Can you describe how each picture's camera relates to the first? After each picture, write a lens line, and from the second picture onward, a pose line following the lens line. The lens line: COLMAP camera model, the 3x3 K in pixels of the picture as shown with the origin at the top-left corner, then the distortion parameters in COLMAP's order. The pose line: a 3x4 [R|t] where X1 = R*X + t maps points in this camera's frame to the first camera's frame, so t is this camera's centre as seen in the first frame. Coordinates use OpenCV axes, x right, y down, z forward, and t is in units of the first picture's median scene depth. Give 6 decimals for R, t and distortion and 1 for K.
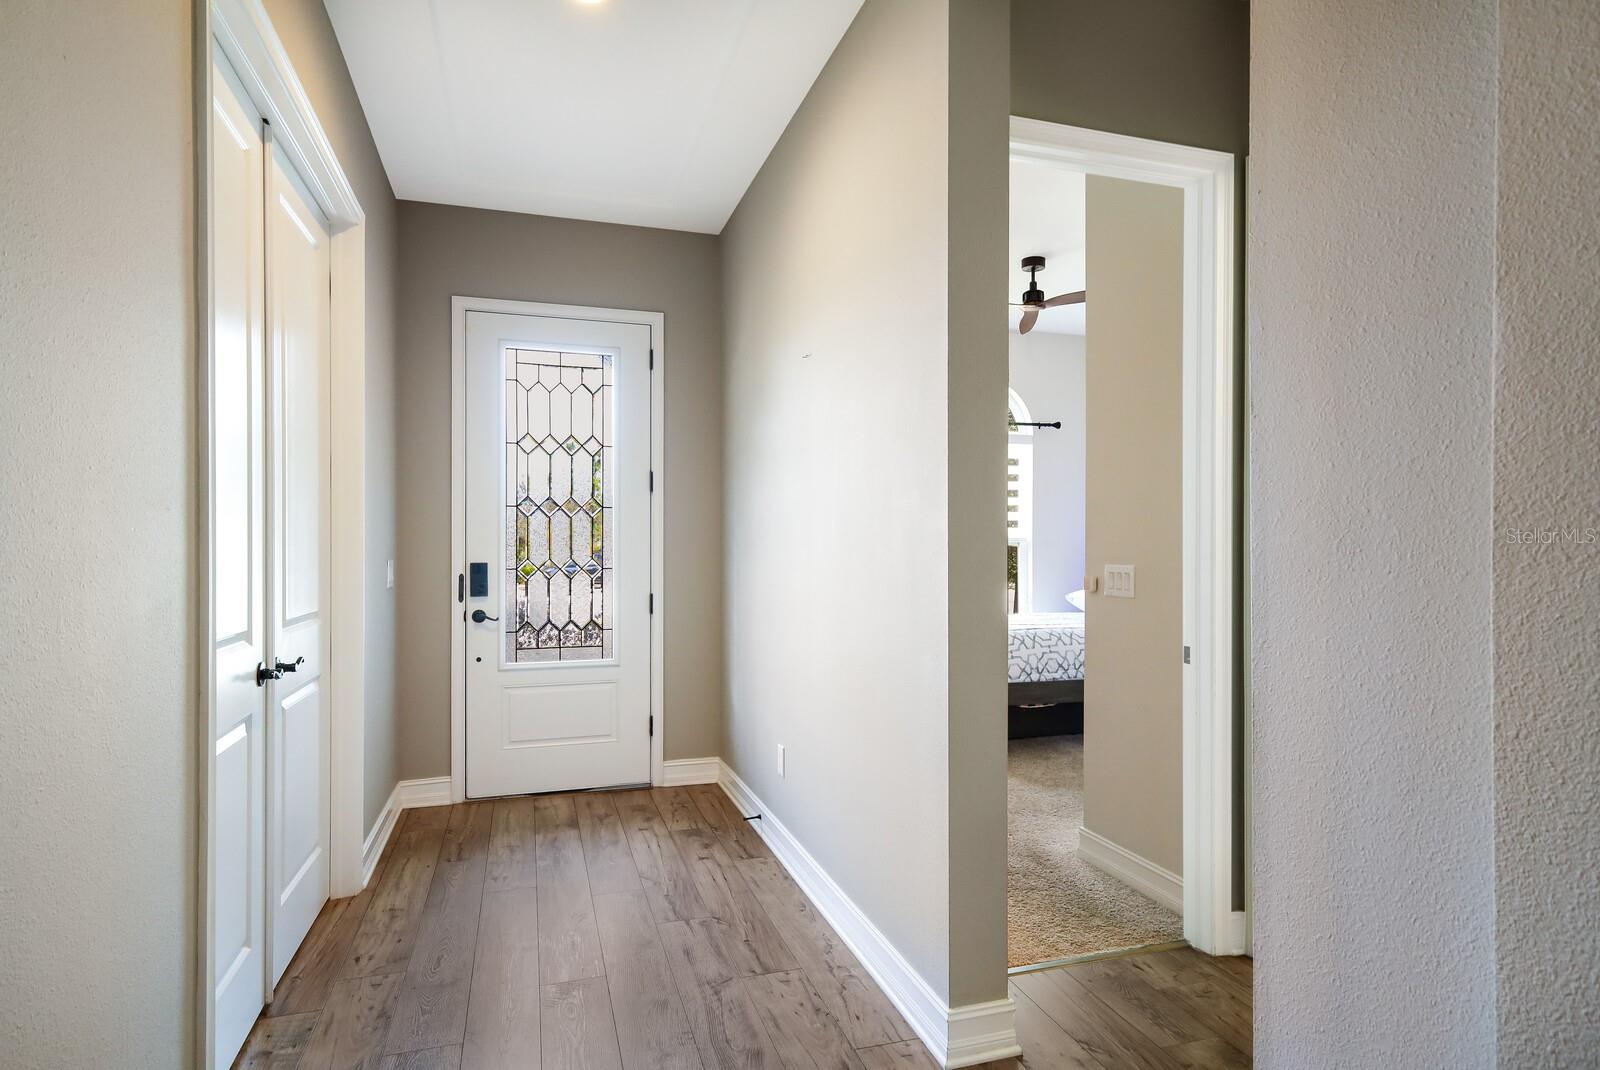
lens RADIAL K [[913.5, 0, 807.5], [0, 913.5, 543.4], [0, 0, 1]] dist [0.000018, -0.000015]
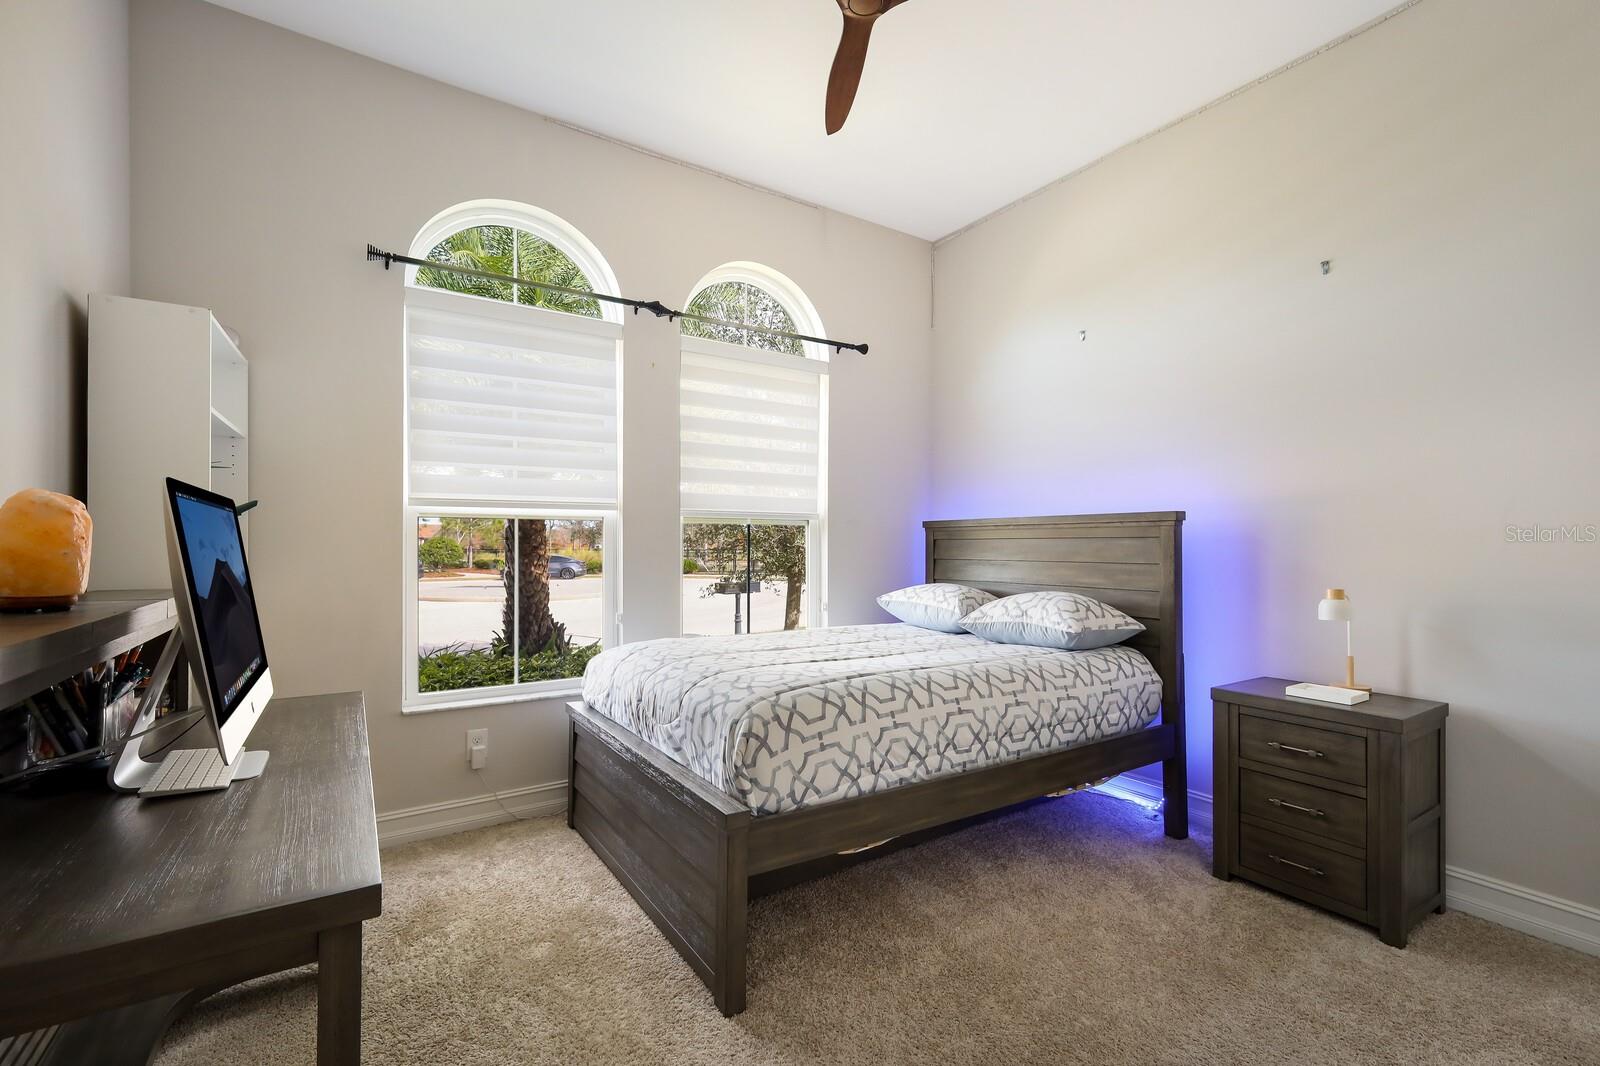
lens RADIAL K [[690.5, 0, 797.8], [0, 690.5, 541.0], [0, 0, 1]] dist [0.004206, 0.000551]
pose [[0.966931, 0.006722, 0.254949, 0.122186], [-0.005596, 0.999971, -0.005141, 0.023293], [-0.254976, 0.003545, 0.966941, 0.659534]]
